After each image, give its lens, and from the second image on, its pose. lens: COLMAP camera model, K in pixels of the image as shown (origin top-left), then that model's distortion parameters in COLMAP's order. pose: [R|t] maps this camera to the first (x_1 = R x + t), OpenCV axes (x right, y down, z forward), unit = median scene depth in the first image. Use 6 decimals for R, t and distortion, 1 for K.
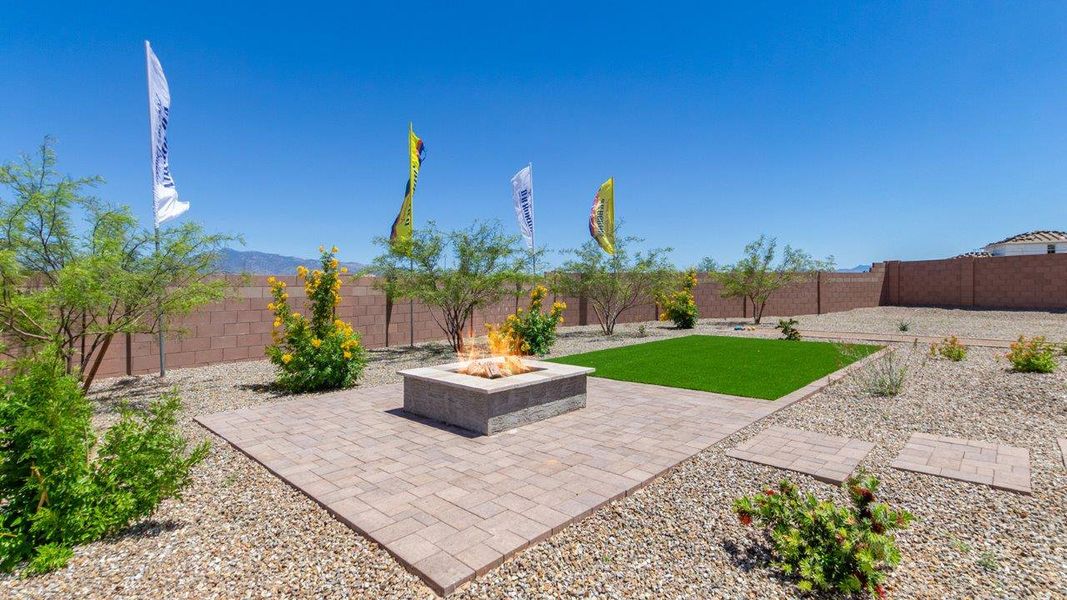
lens RADIAL K [[493.5, 0, 533.5], [0, 493.5, 300.0], [0, 0, 1]] dist [0.000654, 0.000043]
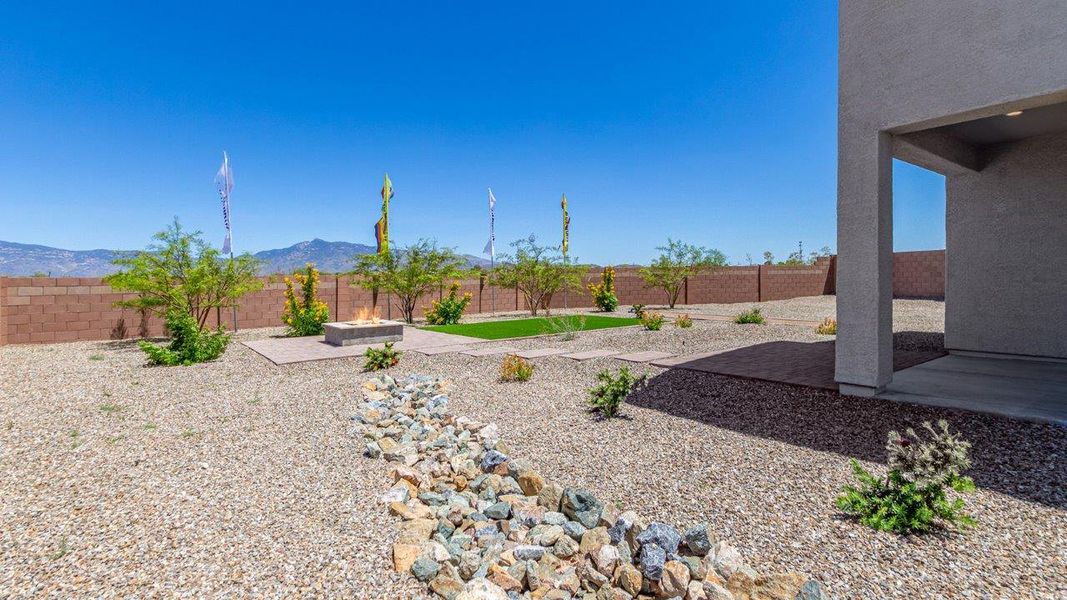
lens RADIAL K [[515.7, 0, 533.5], [0, 515.7, 300.0], [0, 0, 1]] dist [-0.000248, -0.000042]
pose [[0.986354, 0.004088, -0.164586, 0.577241], [-0.000294, 0.999734, 0.023071, -0.008236], [0.164636, -0.022708, 0.986093, -0.623343]]
